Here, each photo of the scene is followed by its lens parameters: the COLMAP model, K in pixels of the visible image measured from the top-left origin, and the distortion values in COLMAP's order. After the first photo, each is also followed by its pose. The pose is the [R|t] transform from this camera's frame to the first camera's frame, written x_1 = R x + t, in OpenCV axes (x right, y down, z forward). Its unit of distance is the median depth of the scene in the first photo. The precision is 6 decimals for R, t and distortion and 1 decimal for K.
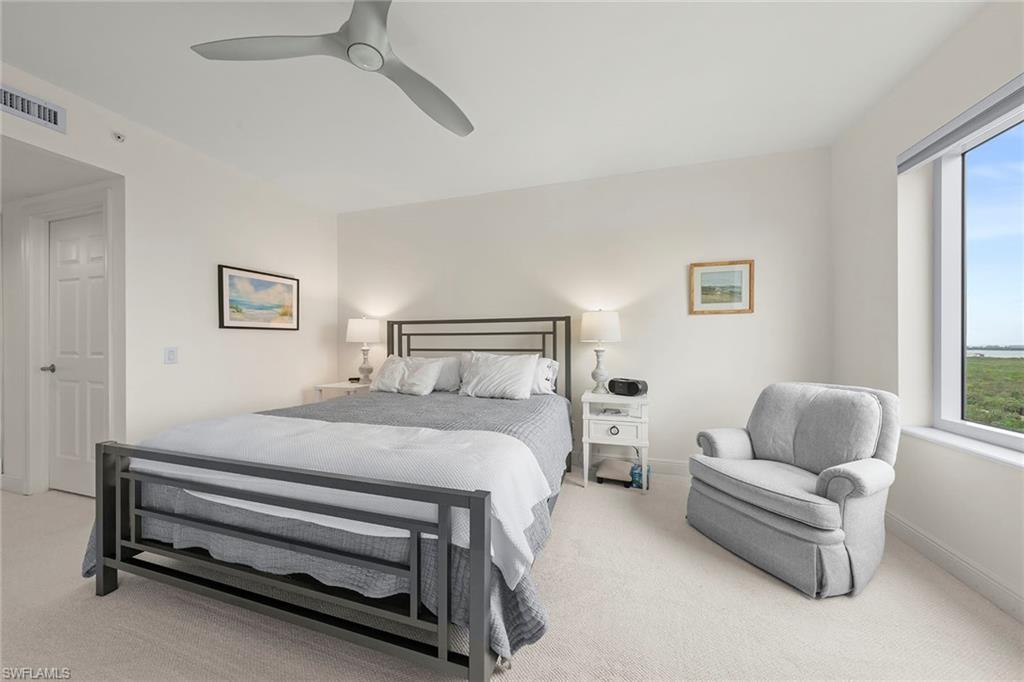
lens RADIAL K [[349.2, 0, 510.6], [0, 349.2, 343.3], [0, 0, 1]] dist [-0.001223, -0.000014]
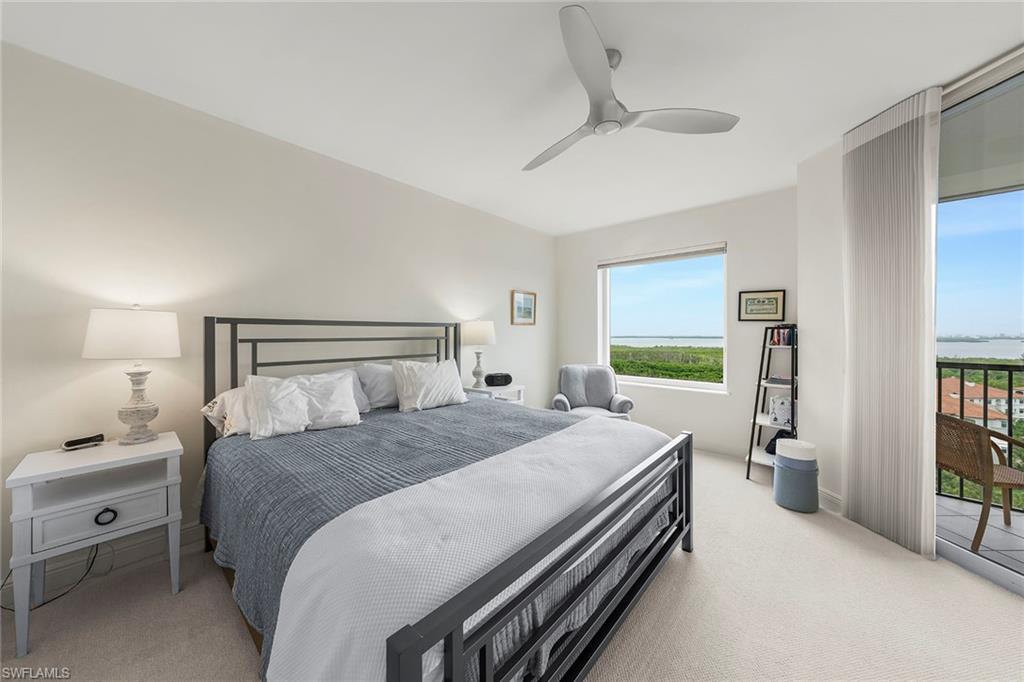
lens RADIAL K [[348.3, 0, 515.3], [0, 348.3, 335.0], [0, 0, 1]] dist [-0.000555, -0.000039]
pose [[0.408910, -0.004650, 0.912563, -0.798074], [-0.001553, 0.999982, 0.005792, -0.047268], [-0.912573, -0.003786, 0.408896, 0.388243]]
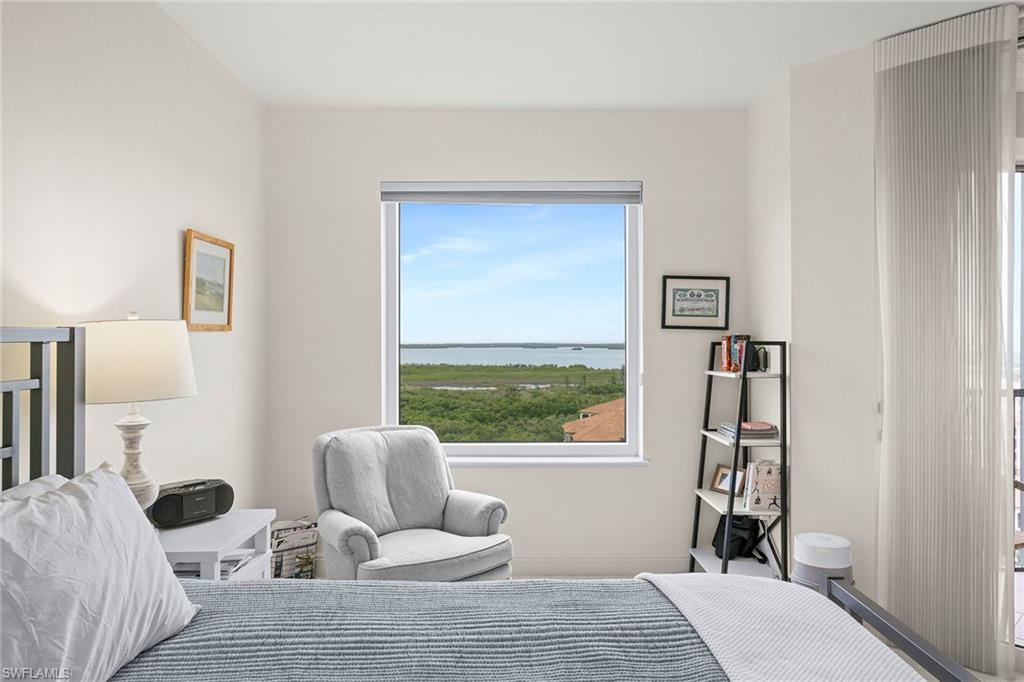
lens RADIAL K [[684.1, 0, 517.3], [0, 684.1, 339.7], [0, 0, 1]] dist [0.008544, 0.003949]
pose [[-0.296087, -0.001261, 0.955160, -0.554716], [0.000756, 0.999999, 0.001554, -0.070209], [-0.955161, 0.001183, -0.296085, 0.825931]]
